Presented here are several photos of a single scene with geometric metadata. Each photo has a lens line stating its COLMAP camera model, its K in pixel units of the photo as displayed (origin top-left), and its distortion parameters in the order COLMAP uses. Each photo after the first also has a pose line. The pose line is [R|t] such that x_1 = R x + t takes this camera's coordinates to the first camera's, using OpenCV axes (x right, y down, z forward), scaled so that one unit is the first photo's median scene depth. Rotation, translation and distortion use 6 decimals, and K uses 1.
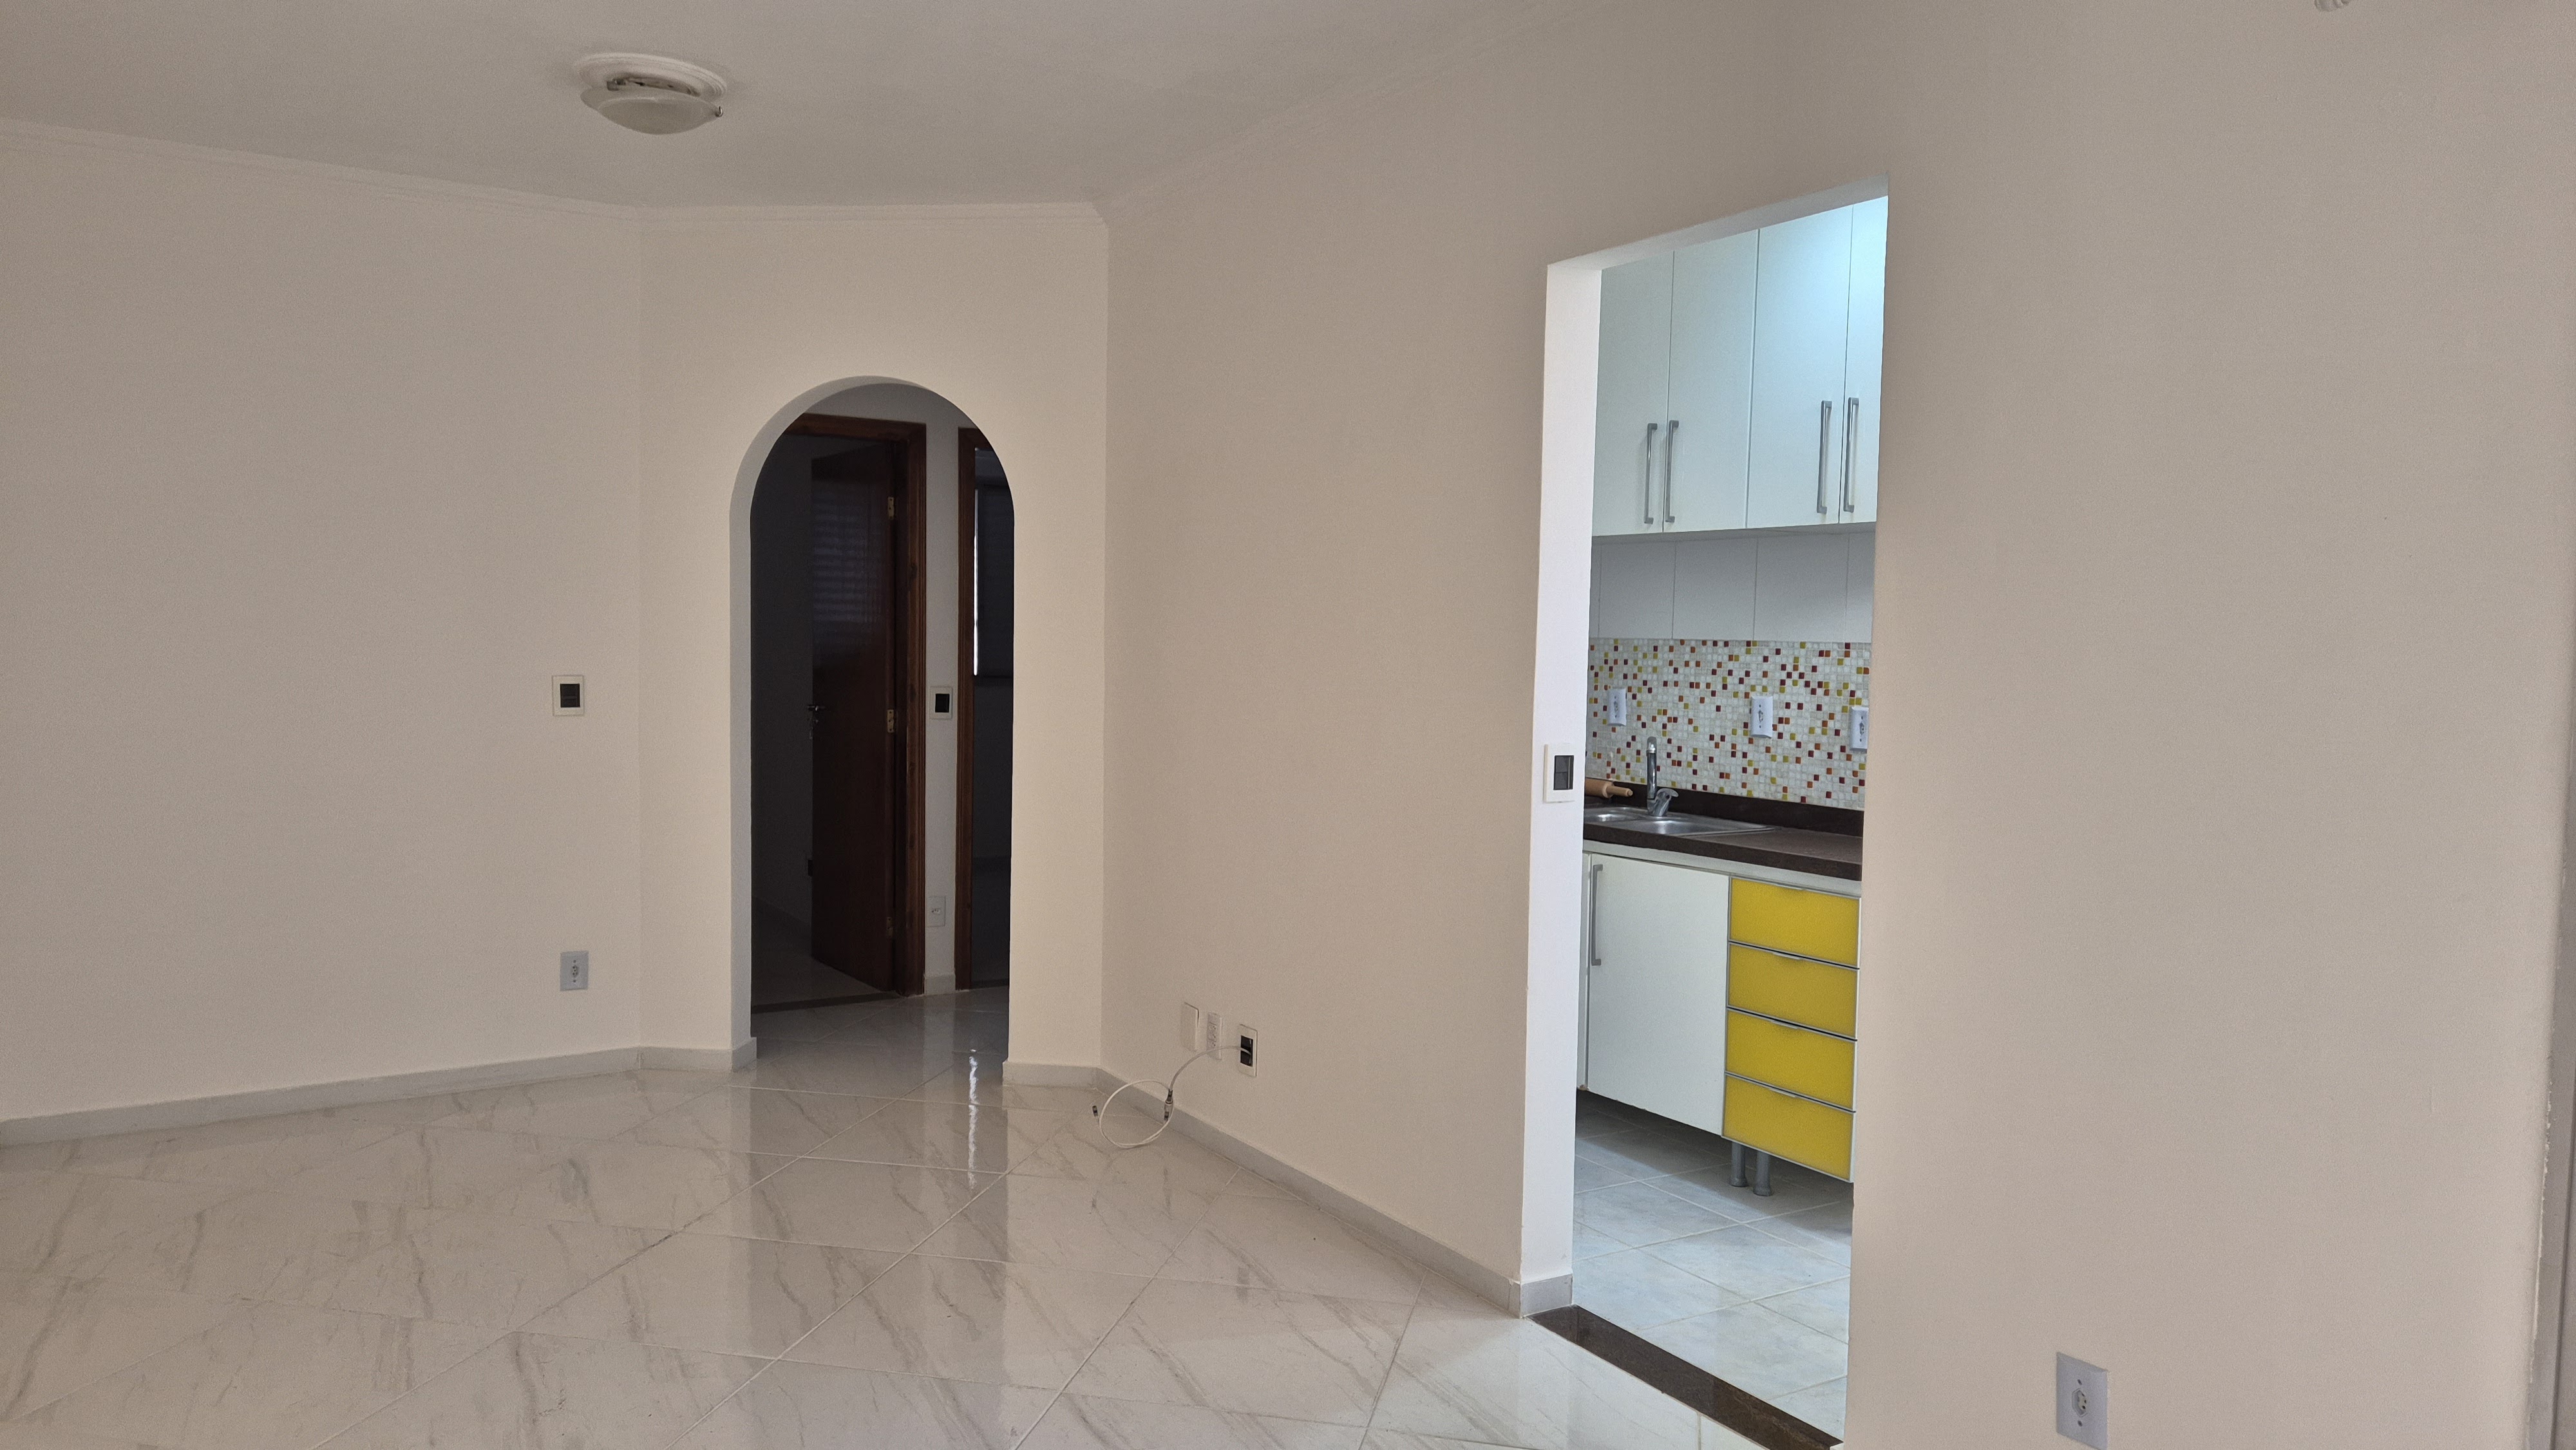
lens RADIAL K [[1715.0, 0, 1275.7], [0, 1715.0, 731.8], [0, 0, 1]] dist [0.078016, -0.066659]
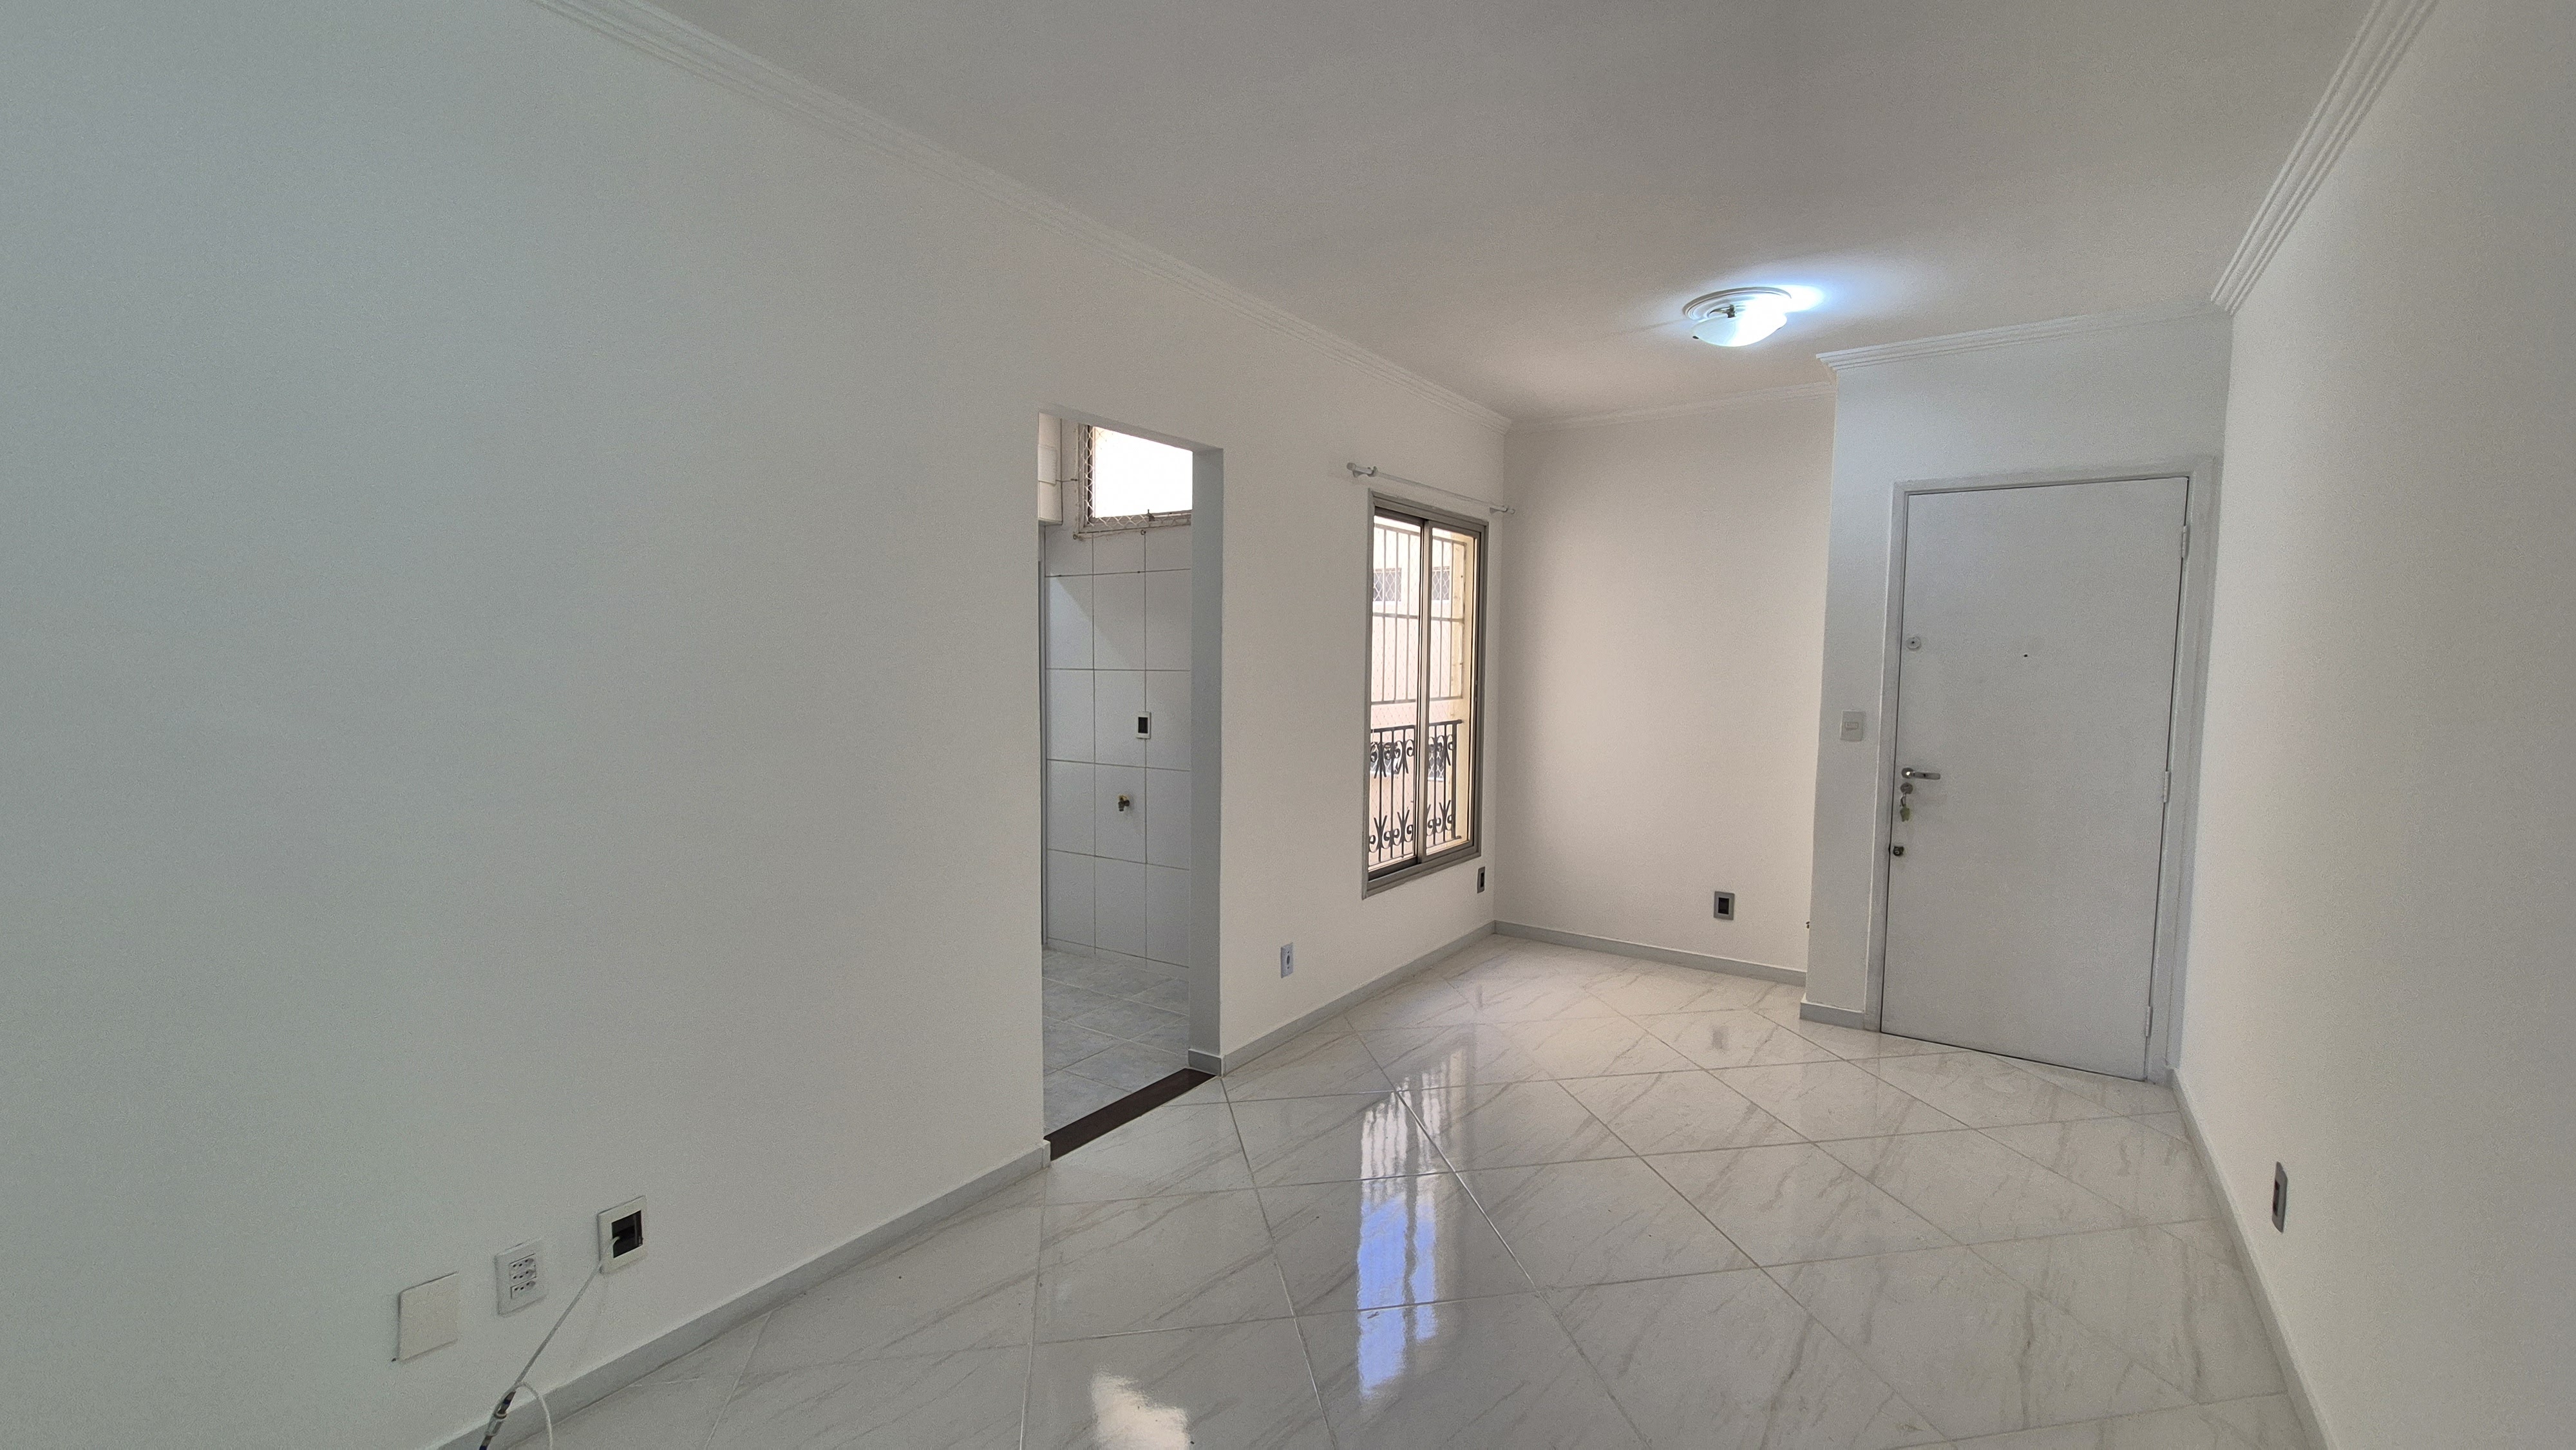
lens RADIAL K [[1058.2, 0, 1294.1], [0, 1058.2, 733.1], [0, 0, 1]] dist [0.001435, 0.001686]
pose [[-0.407974, -0.086694, 0.908868, -0.503464], [0.035171, 0.993250, 0.110530, -0.068240], [-0.912316, 0.077060, -0.402171, 0.843888]]
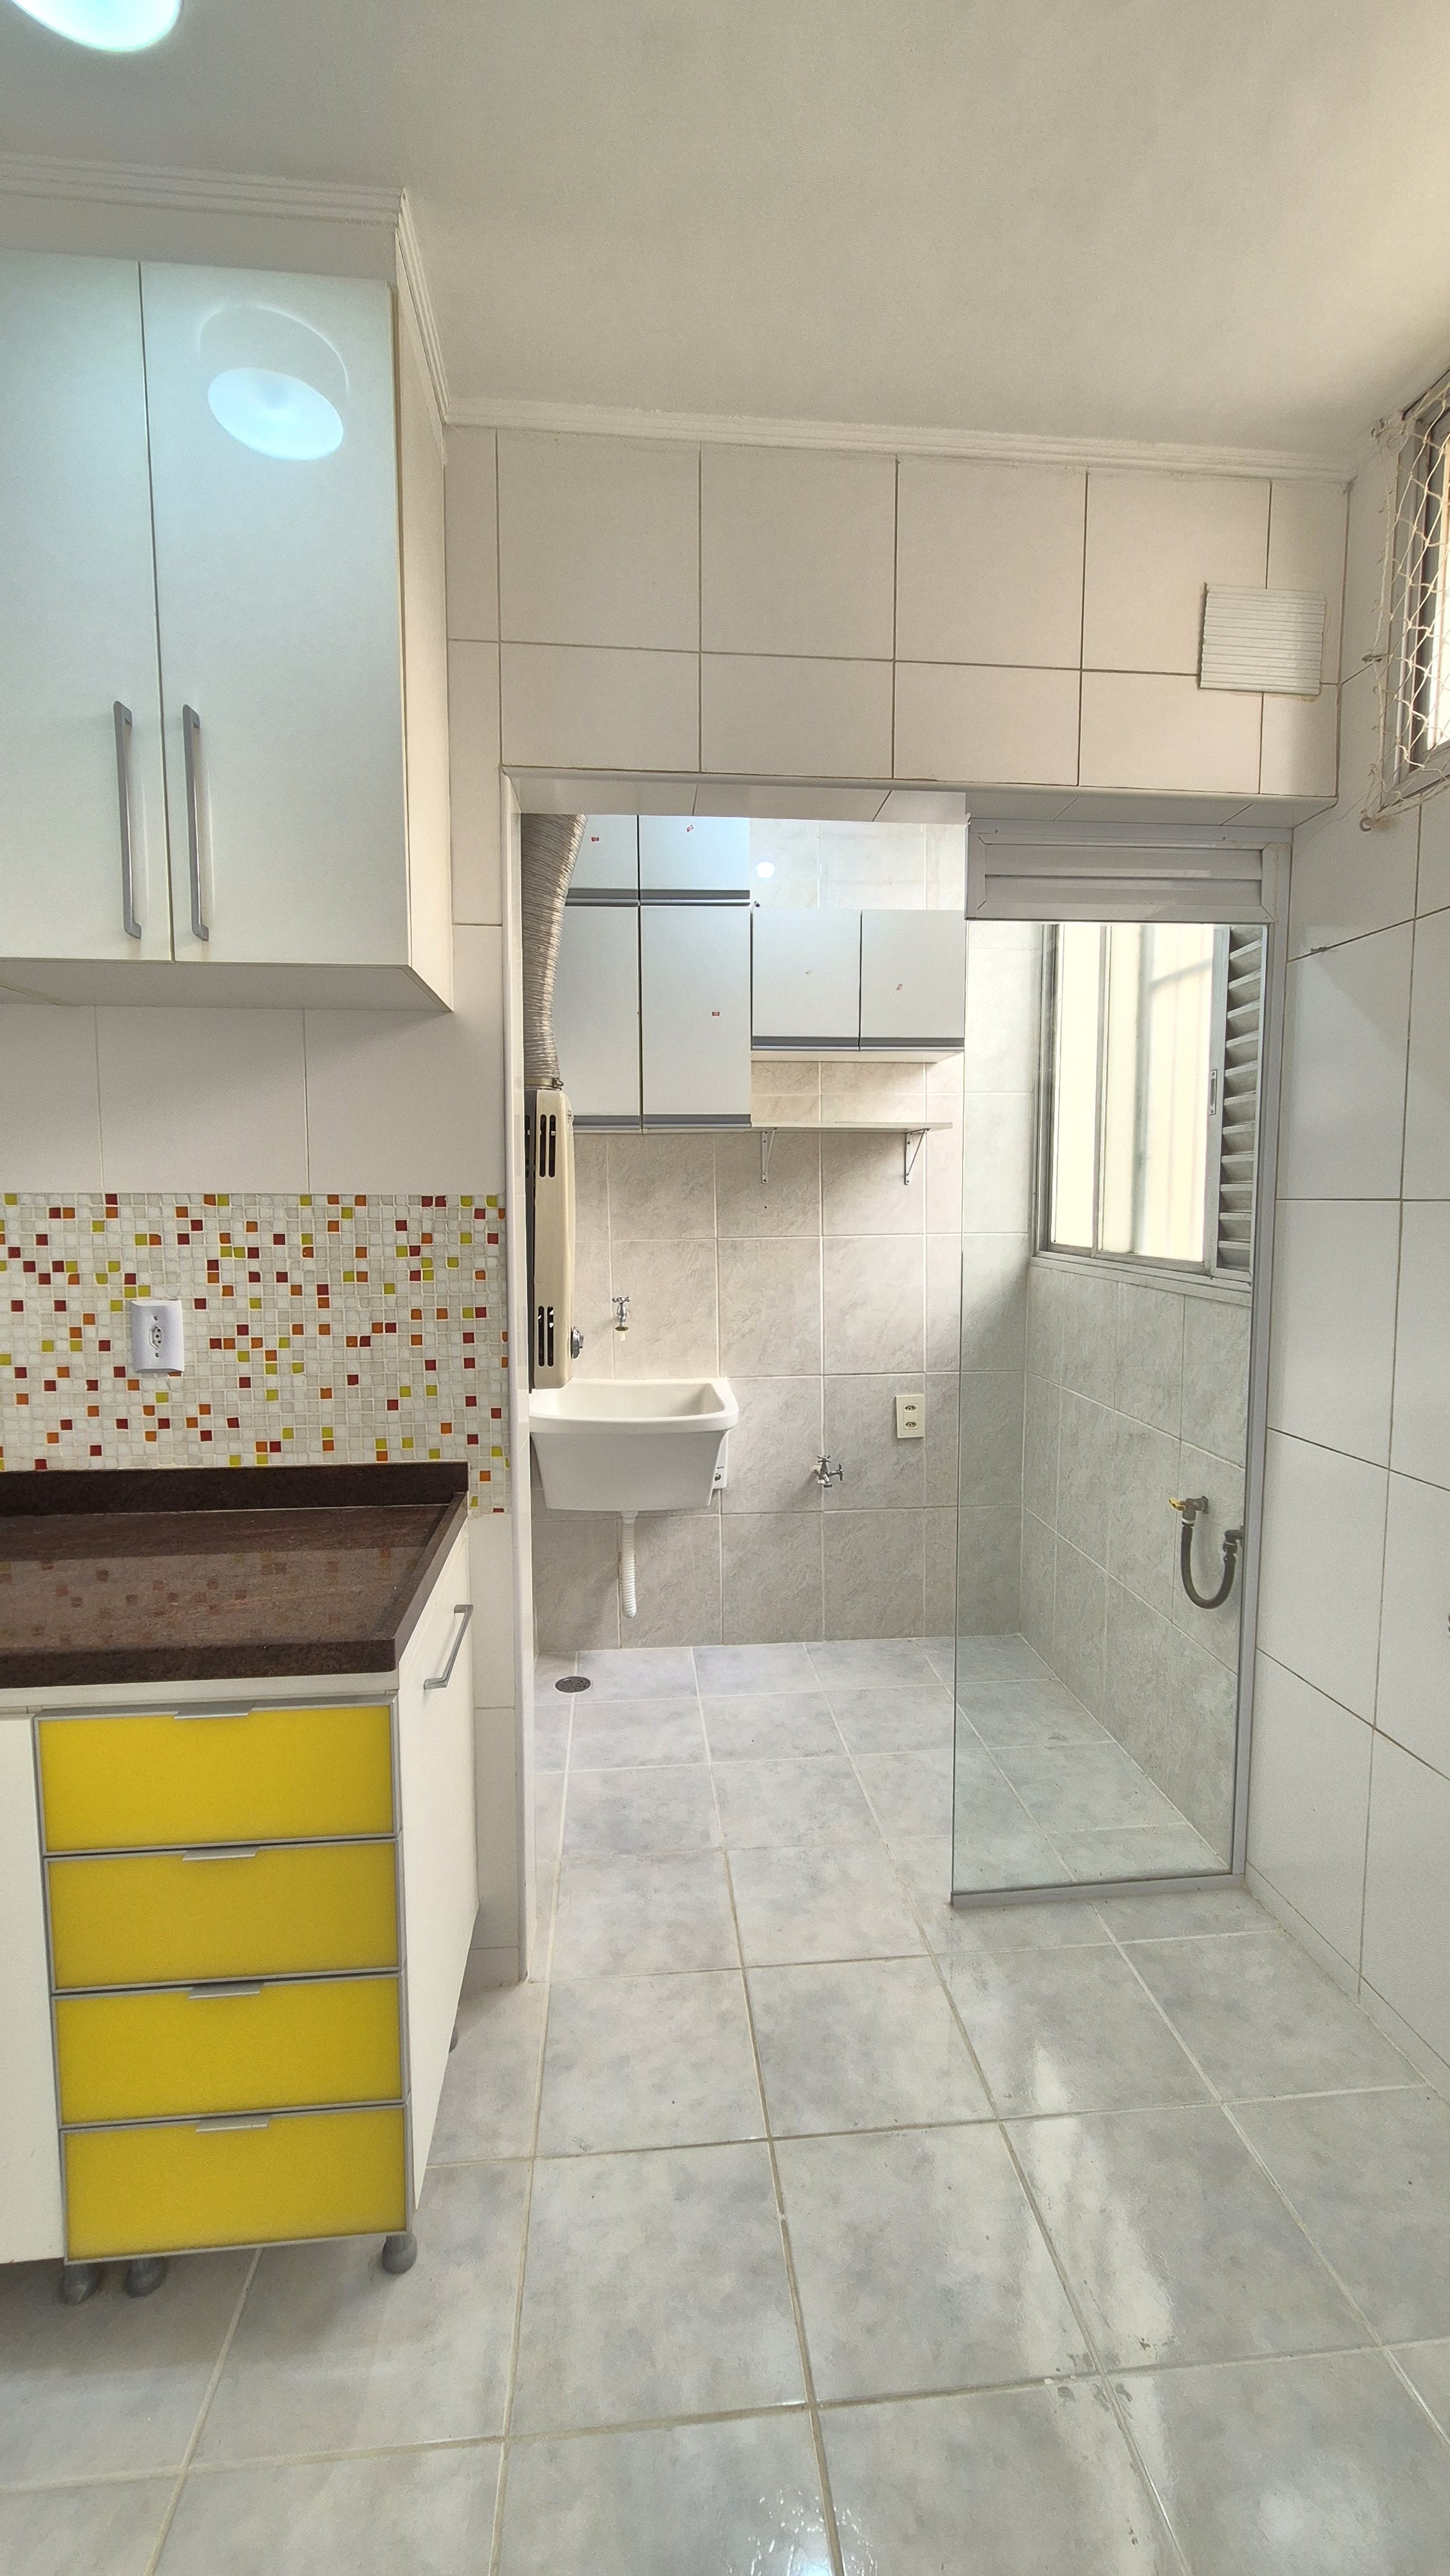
lens RADIAL K [[1058.2, 0, 714.0], [0, 1058.2, 1284.8], [0, 0, 1]] dist [0.001435, 0.001686]
pose [[0.456097, -0.095409, 0.884801, 0.099904], [0.060538, 0.995260, 0.076114, -0.035065], [-0.887869, 0.018848, 0.459711, 0.643541]]
